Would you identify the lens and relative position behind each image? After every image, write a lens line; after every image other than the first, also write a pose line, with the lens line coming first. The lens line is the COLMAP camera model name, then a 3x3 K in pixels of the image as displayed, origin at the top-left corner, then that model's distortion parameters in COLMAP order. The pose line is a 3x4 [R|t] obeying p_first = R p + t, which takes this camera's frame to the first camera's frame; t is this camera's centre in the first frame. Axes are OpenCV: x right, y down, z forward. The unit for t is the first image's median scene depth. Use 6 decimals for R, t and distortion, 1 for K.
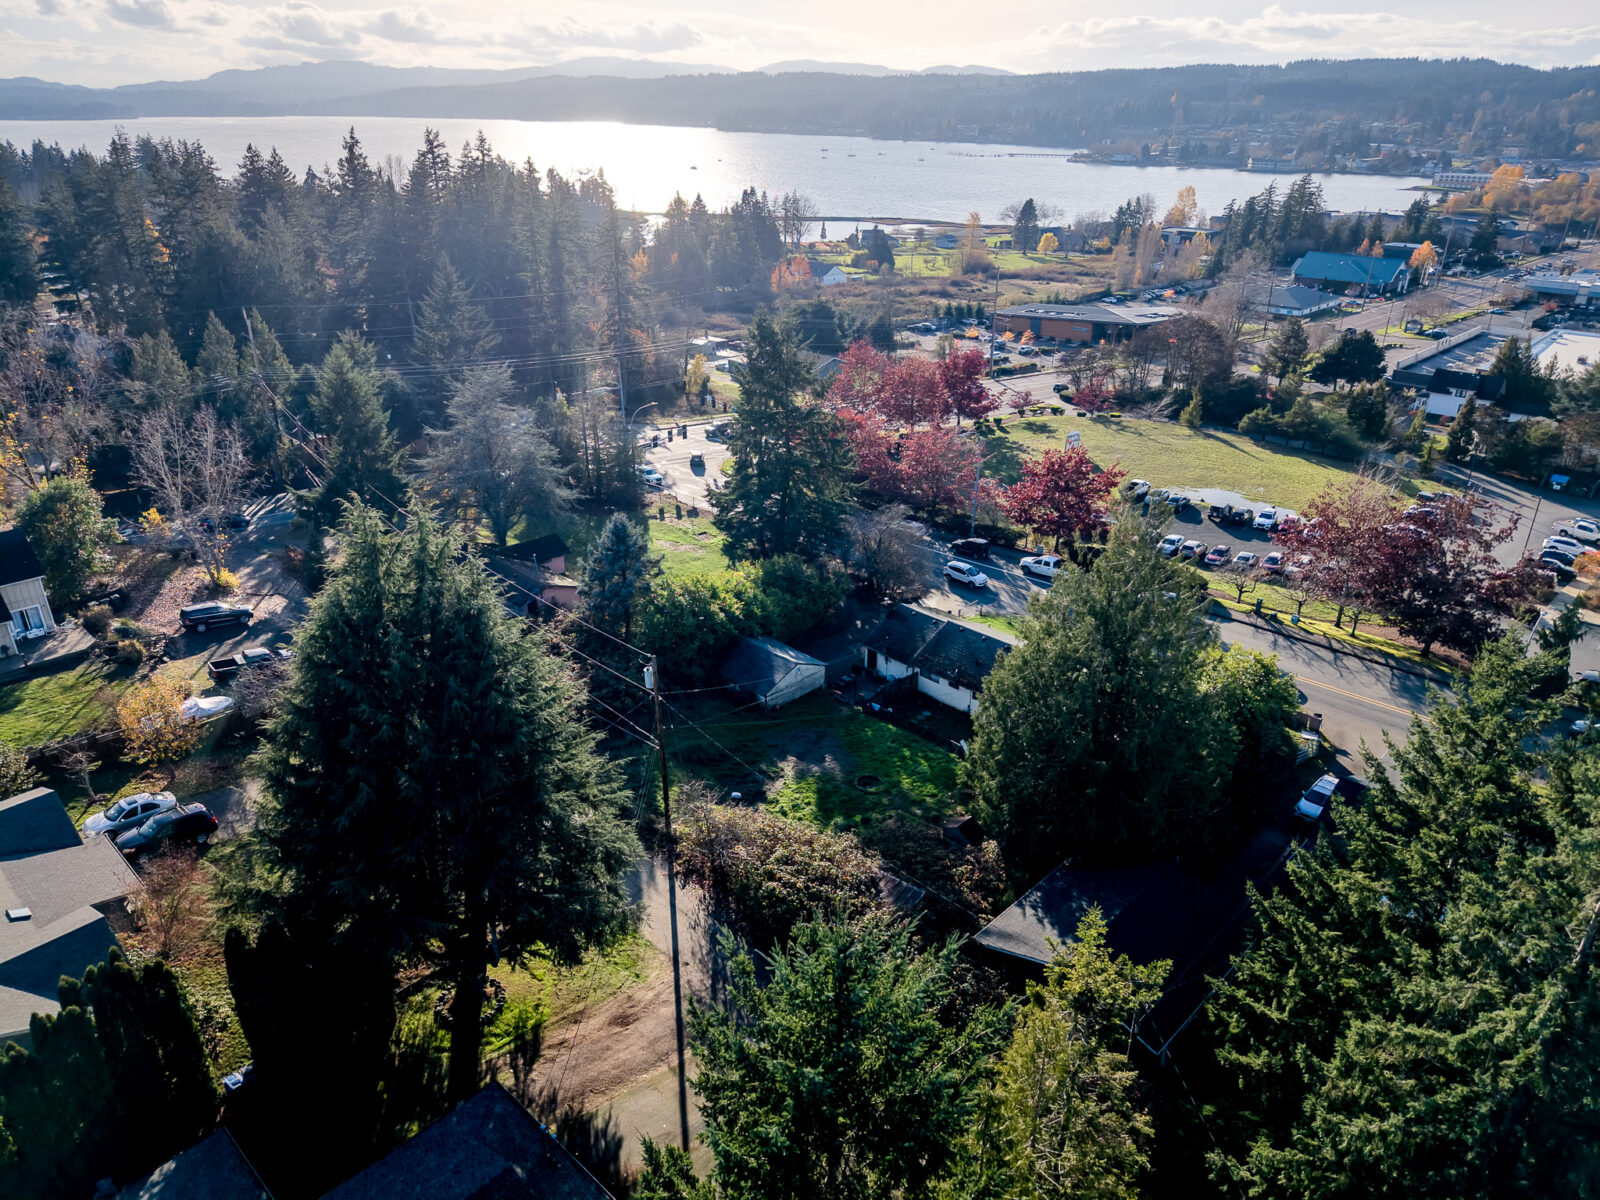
lens RADIAL K [[1079.0, 0, 800.0], [0, 1079.0, 600.0], [0, 0, 1]] dist [0.035702, -0.036070]
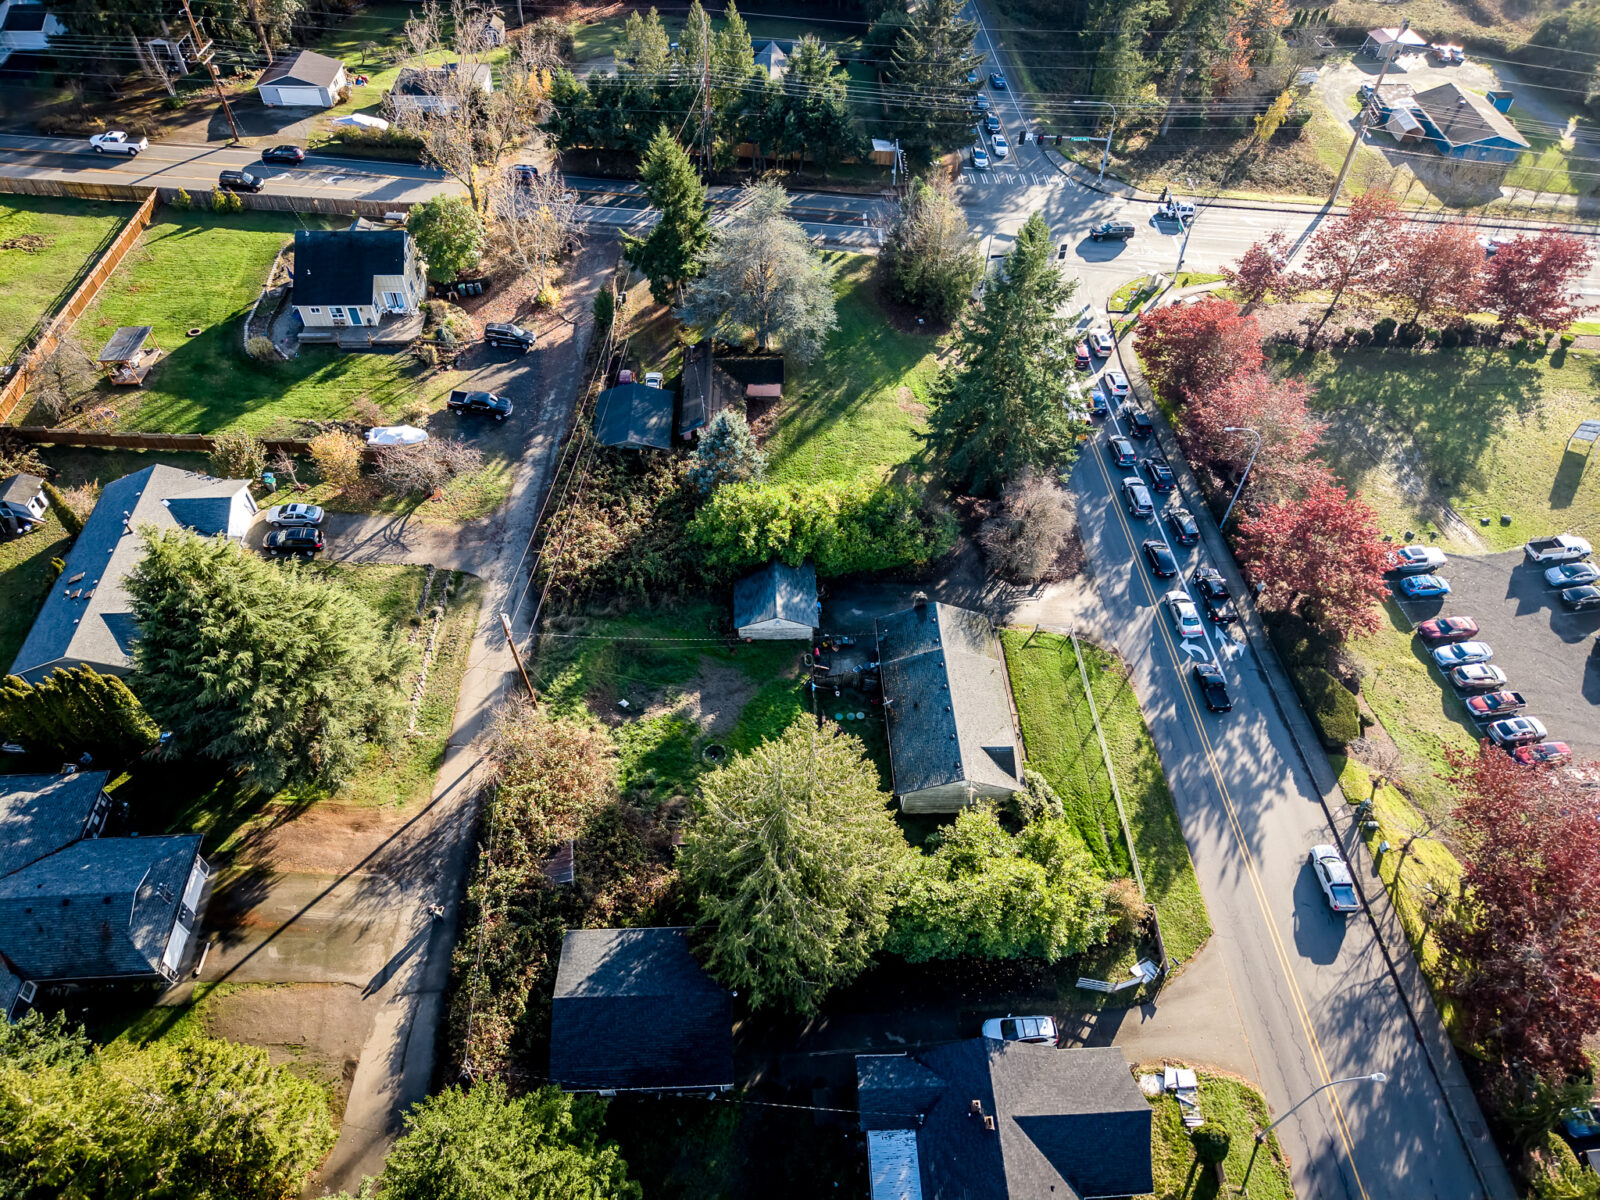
lens RADIAL K [[1069.1, 0, 800.0], [0, 1069.1, 600.0], [0, 0, 1]] dist [0.070150, -0.058164]
pose [[0.728149, 0.525160, -0.440461, 0.281621], [-0.299267, 0.821716, 0.484997, -0.284535], [0.616635, -0.221334, 0.755495, 0.104379]]
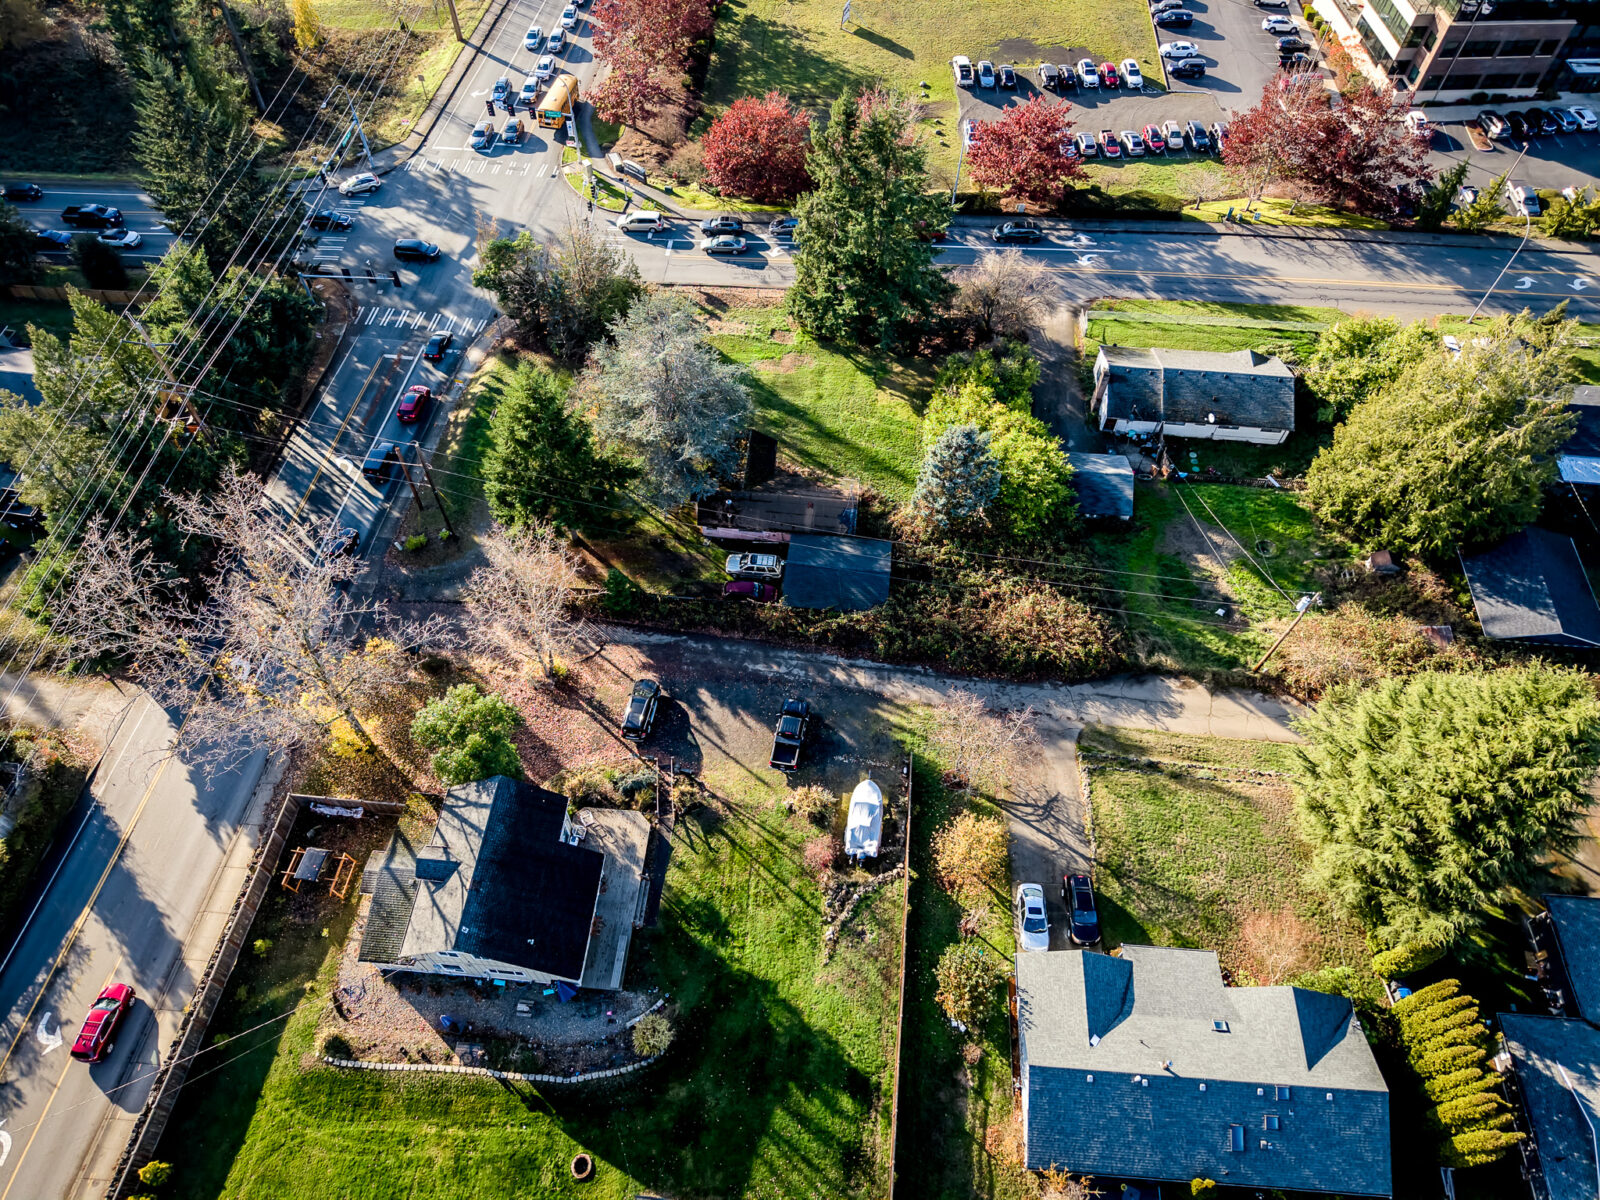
lens RADIAL K [[1069.1, 0, 800.0], [0, 1069.1, 600.0], [0, 0, 1]] dist [0.070150, -0.058164]
pose [[0.768333, -0.520593, 0.372354, -0.452945], [0.248134, 0.778534, 0.576467, -0.344679], [-0.589995, -0.350525, 0.727350, 0.175292]]
